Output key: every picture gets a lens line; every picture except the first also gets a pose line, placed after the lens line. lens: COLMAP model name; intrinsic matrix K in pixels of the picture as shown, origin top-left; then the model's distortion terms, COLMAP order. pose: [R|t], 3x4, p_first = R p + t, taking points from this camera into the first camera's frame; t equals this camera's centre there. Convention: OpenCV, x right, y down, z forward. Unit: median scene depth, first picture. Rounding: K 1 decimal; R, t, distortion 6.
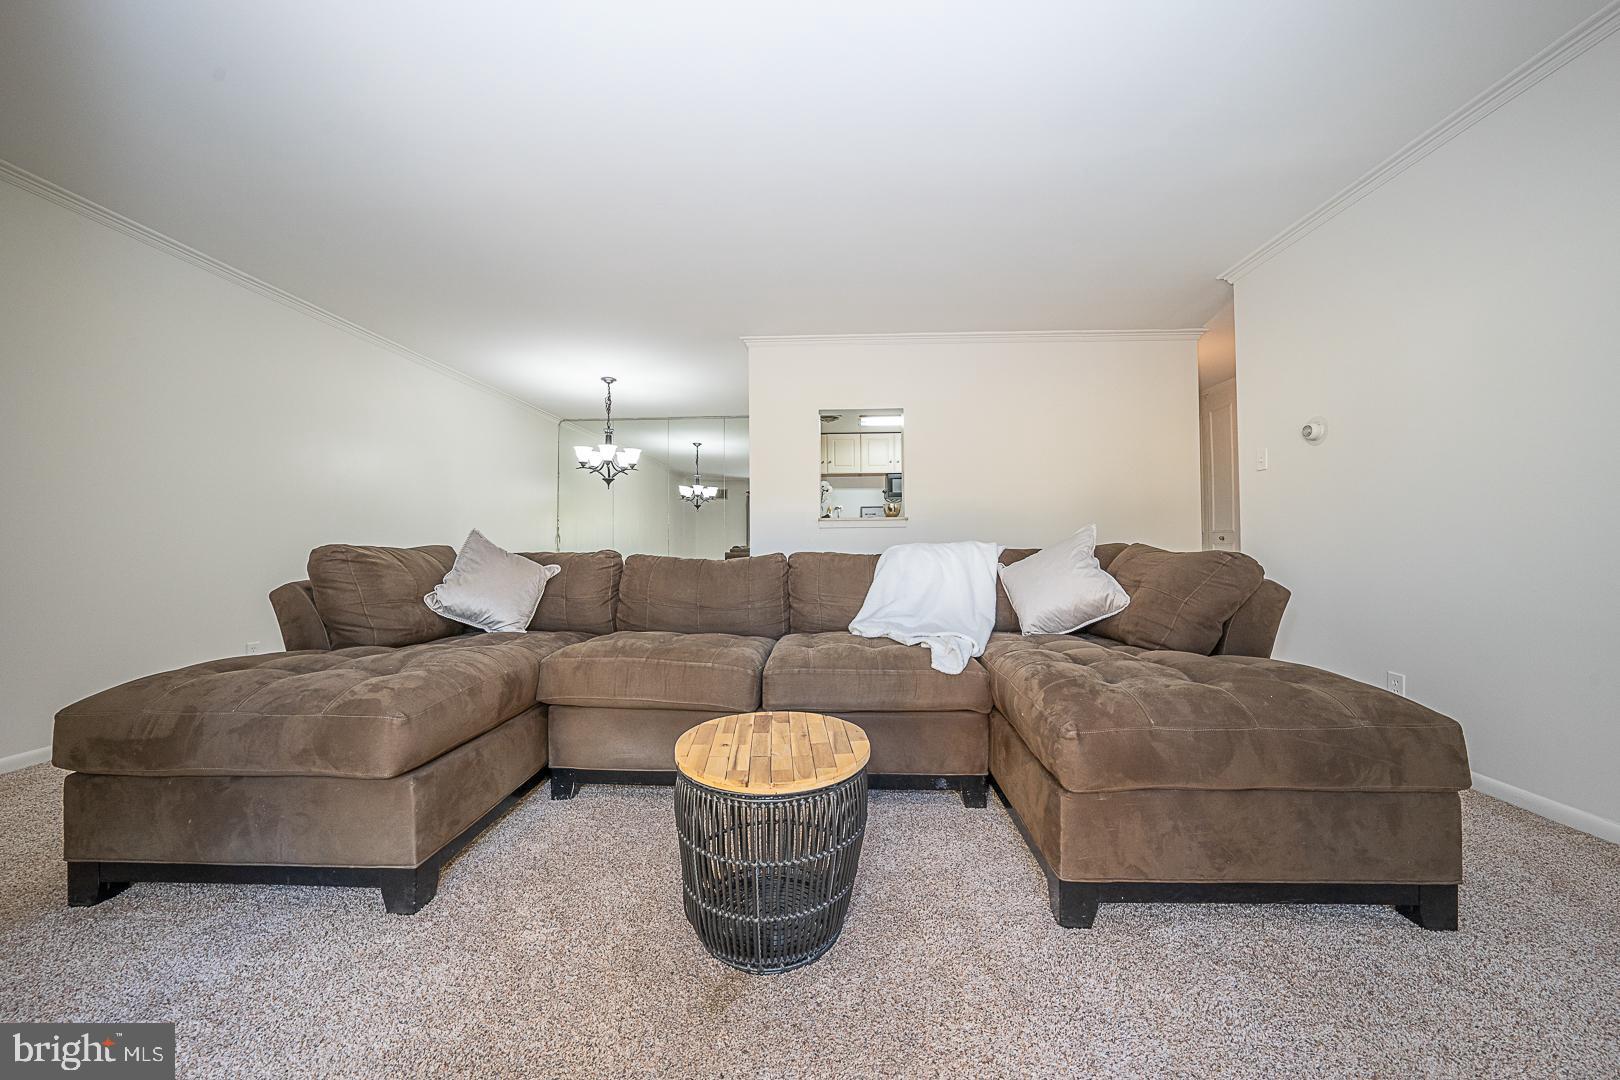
lens RADIAL K [[554.4, 0, 804.7], [0, 554.4, 535.7], [0, 0, 1]] dist [-0.016122, 0.000593]
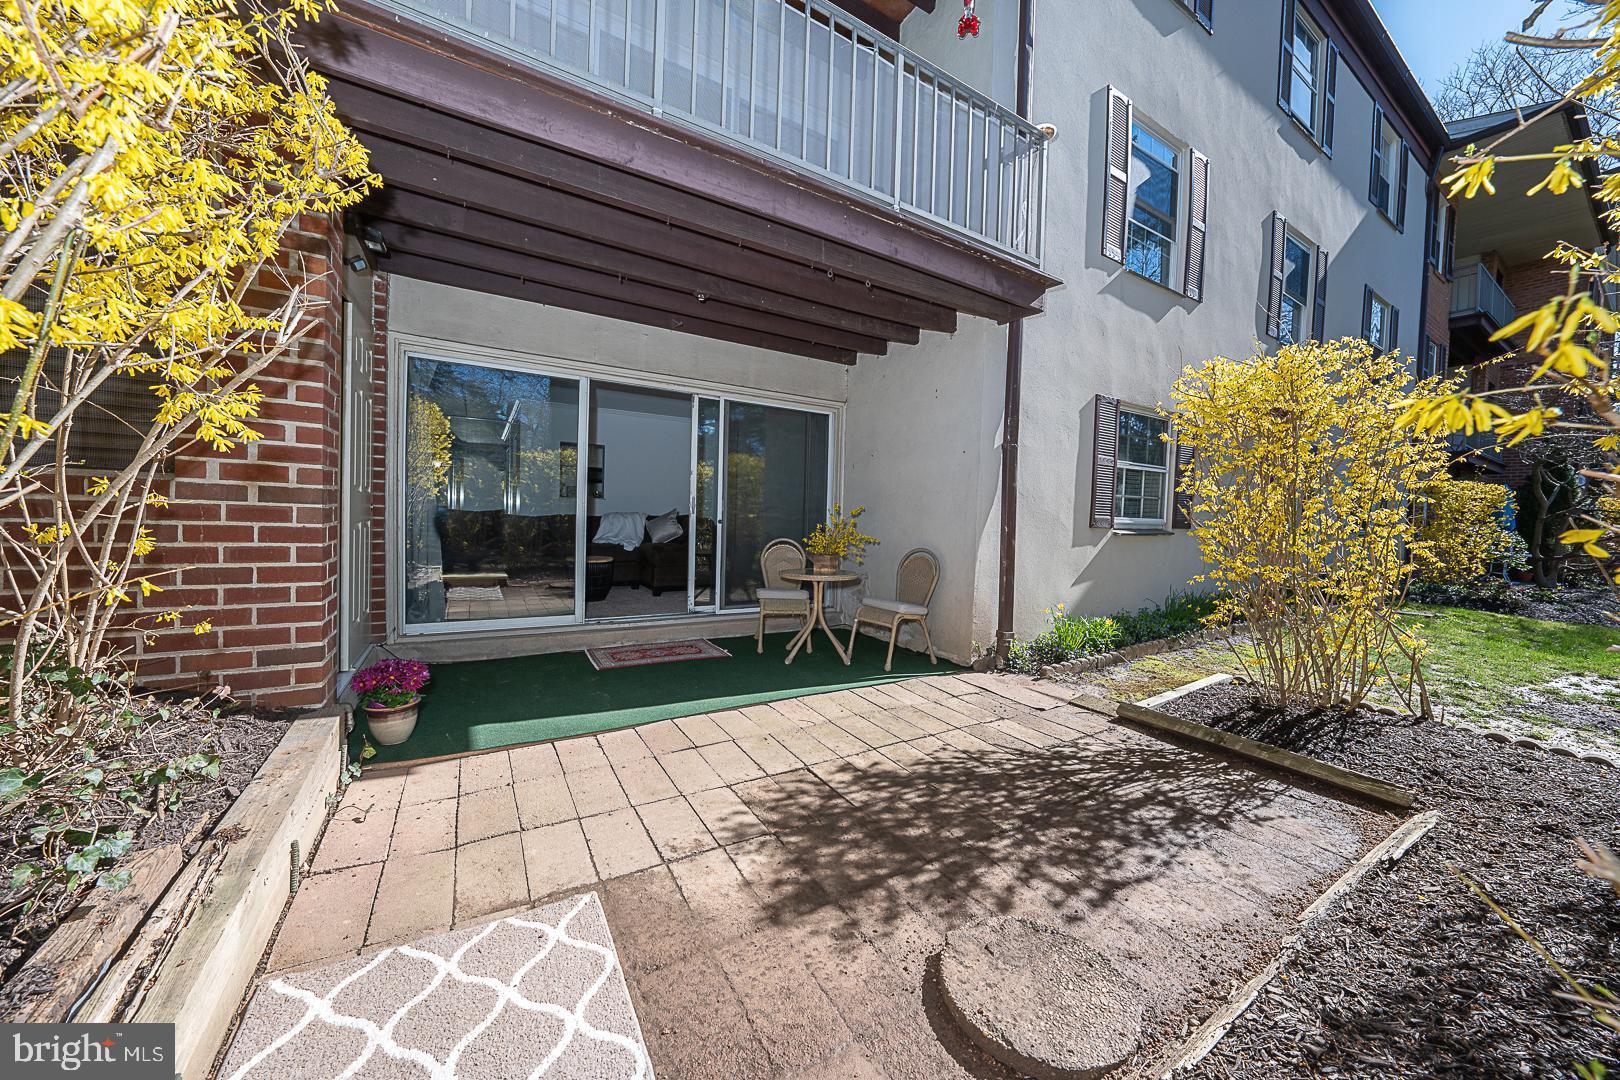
lens RADIAL K [[554.4, 0, 804.9], [0, 554.4, 534.6], [0, 0, 1]] dist [-0.016122, 0.000593]
pose [[0.832359, 0.010129, 0.554145, -0.596064], [-0.044370, 0.997842, 0.048408, -0.057563], [-0.552458, -0.064881, 0.831012, -1.994153]]
